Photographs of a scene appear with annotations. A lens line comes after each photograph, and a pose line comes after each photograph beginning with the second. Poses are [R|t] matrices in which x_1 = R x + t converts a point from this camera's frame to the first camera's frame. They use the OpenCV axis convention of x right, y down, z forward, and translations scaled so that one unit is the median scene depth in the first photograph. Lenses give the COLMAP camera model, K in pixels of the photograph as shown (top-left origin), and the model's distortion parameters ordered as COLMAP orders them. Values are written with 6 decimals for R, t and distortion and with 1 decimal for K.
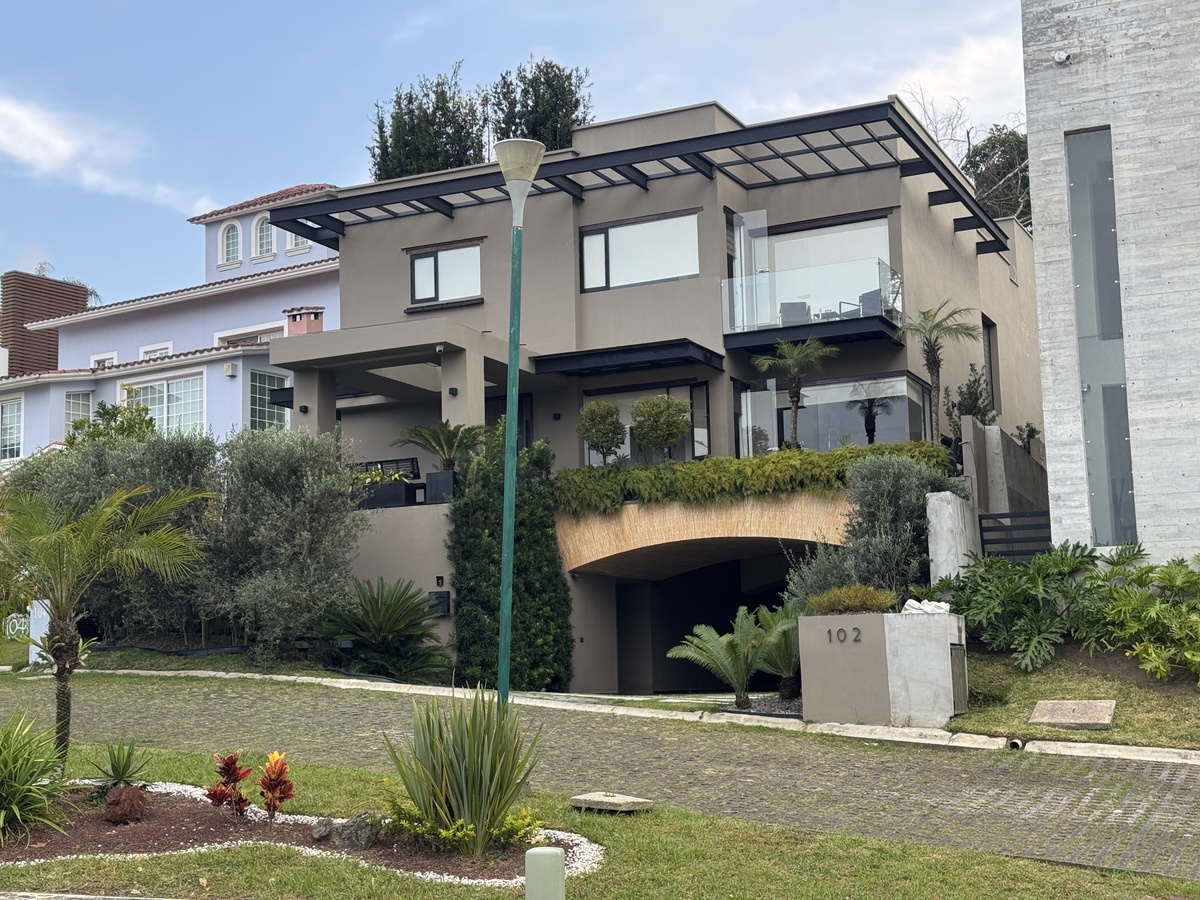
lens RADIAL K [[1691.1, 0, 600.0], [0, 1691.1, 450.0], [0, 0, 1]] dist [-0.244979, 3.317656]
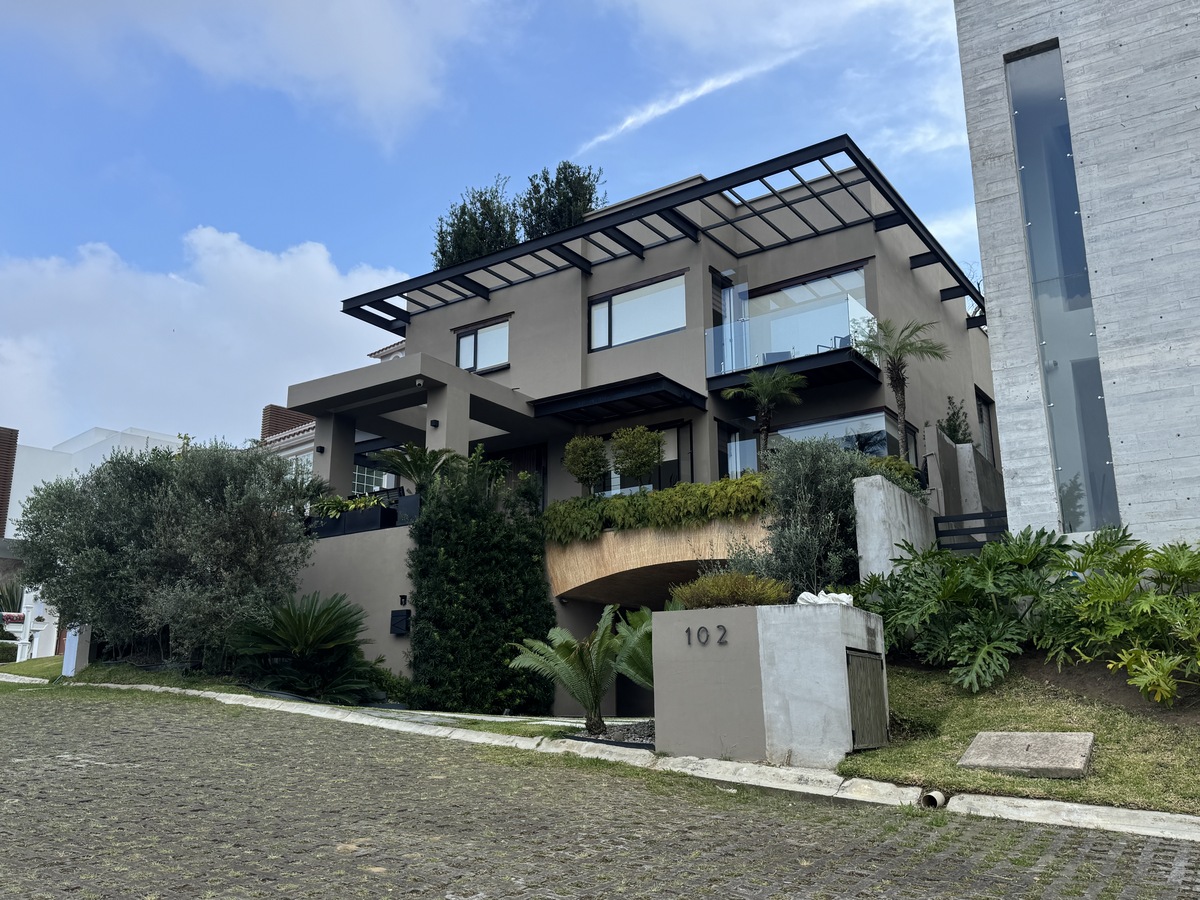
lens RADIAL K [[1026.8, 0, 600.0], [0, 1026.8, 450.0], [0, 0, 1]] dist [0.002322, 0.258200]
pose [[0.985459, -0.022575, -0.168404, 0.156483], [0.003182, 0.993412, -0.114555, 0.070795], [0.169881, 0.112353, 0.979039, 0.474380]]
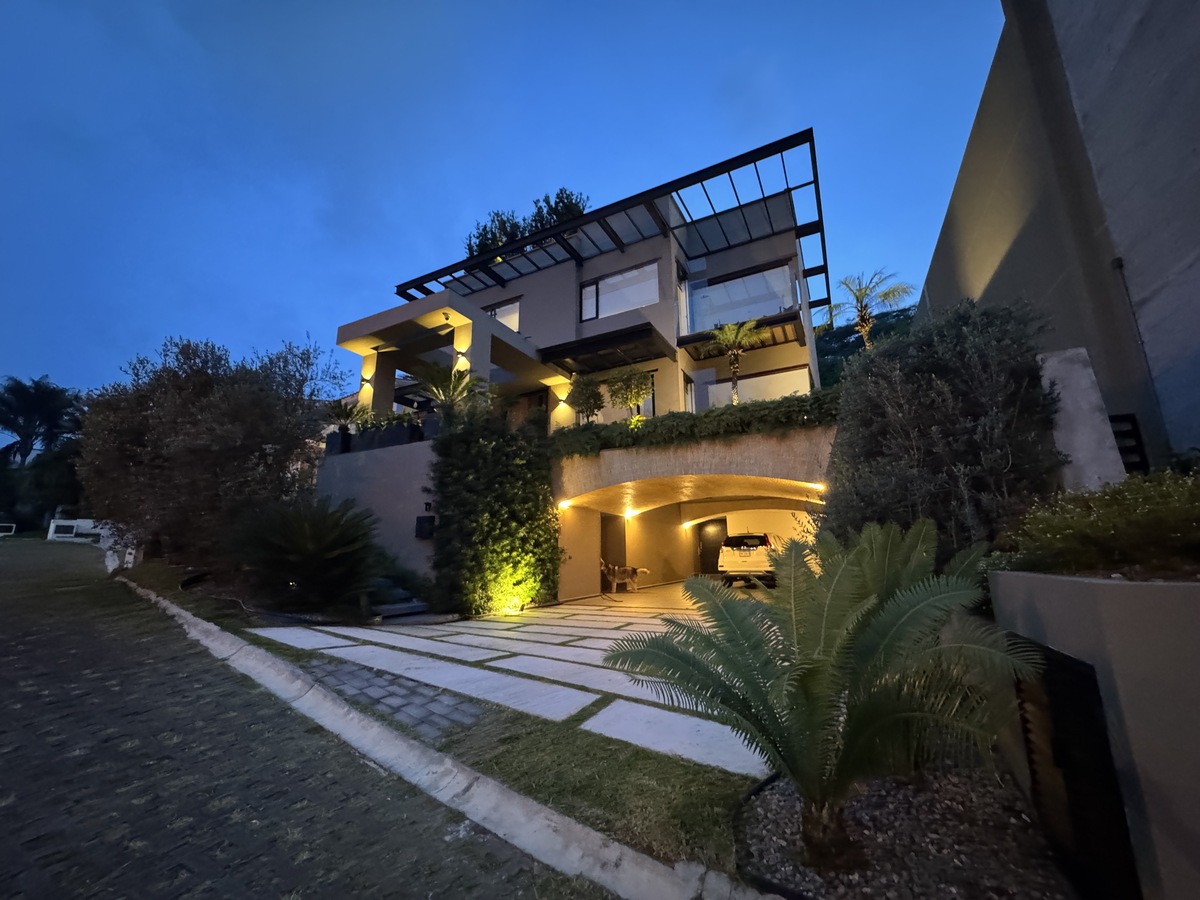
lens RADIAL K [[477.0, 0, 614.5], [0, 477.0, 470.2], [0, 0, 1]] dist [-0.056232, 0.000030]
pose [[0.999423, -0.002959, -0.033825, 0.046919], [0.001351, 0.998871, -0.047477, 0.081344], [0.033927, 0.047404, 0.998299, 0.829135]]
